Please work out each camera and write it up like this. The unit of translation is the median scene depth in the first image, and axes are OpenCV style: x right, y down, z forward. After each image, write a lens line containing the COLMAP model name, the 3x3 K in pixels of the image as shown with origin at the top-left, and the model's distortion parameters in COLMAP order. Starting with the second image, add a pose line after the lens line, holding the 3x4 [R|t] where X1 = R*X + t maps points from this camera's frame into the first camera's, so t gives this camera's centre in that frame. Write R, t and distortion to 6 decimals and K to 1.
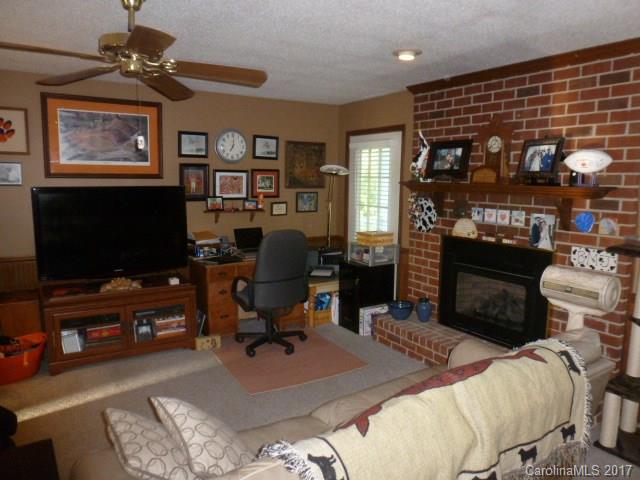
lens RADIAL K [[467.6, 0, 320.0], [0, 467.6, 240.0], [0, 0, 1]] dist [0.000792, -0.002775]
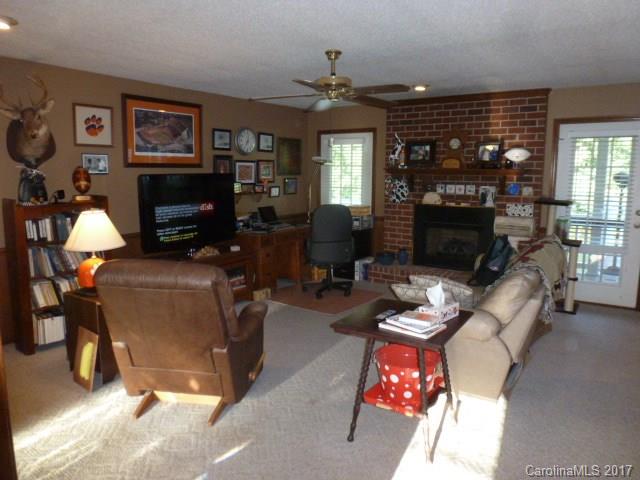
lens RADIAL K [[467.6, 0, 320.0], [0, 467.6, 240.0], [0, 0, 1]] dist [0.000792, -0.002775]
pose [[0.923697, -0.065289, 0.377520, -0.583352], [0.059161, 0.997861, 0.027820, 0.044116], [-0.378528, -0.003363, 0.925584, -0.259915]]
